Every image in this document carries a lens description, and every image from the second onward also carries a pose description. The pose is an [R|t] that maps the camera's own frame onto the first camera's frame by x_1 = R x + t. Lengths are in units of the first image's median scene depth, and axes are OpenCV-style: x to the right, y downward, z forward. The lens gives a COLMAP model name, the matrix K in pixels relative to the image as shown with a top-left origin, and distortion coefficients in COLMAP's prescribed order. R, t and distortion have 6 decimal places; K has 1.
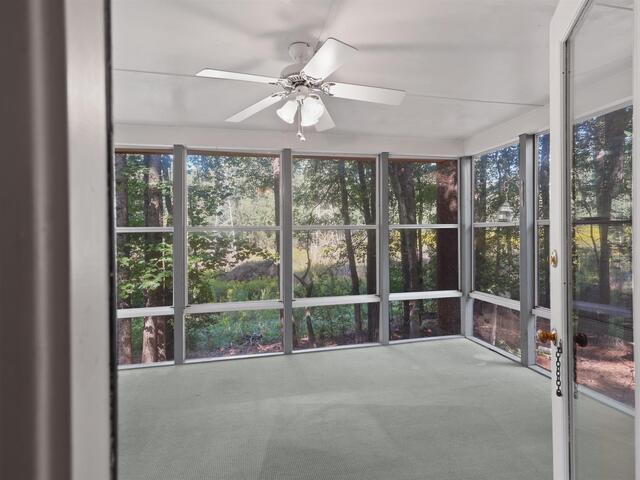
lens RADIAL K [[327.8, 0, 320.0], [0, 327.8, 240.0], [0, 0, 1]] dist [-0.004144, -0.000387]
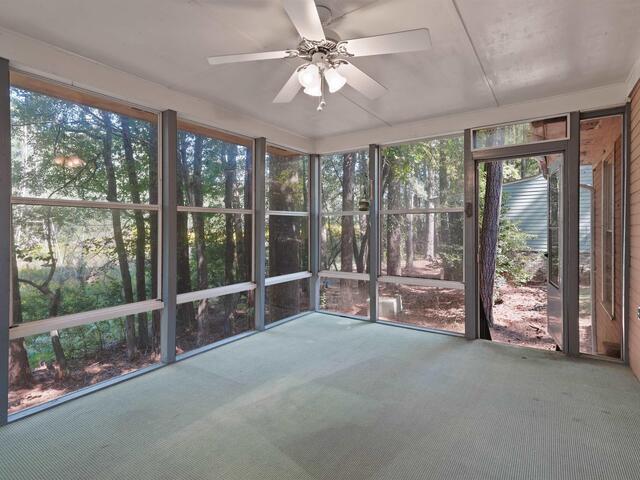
lens RADIAL K [[330.1, 0, 315.4], [0, 330.1, 230.6], [0, 0, 1]] dist [0.003814, 0.000479]
pose [[0.748615, 0.004110, 0.662992, -0.358683], [0.005923, 0.999899, -0.012885, 0.031942], [-0.662978, 0.013573, 0.748515, 0.143021]]
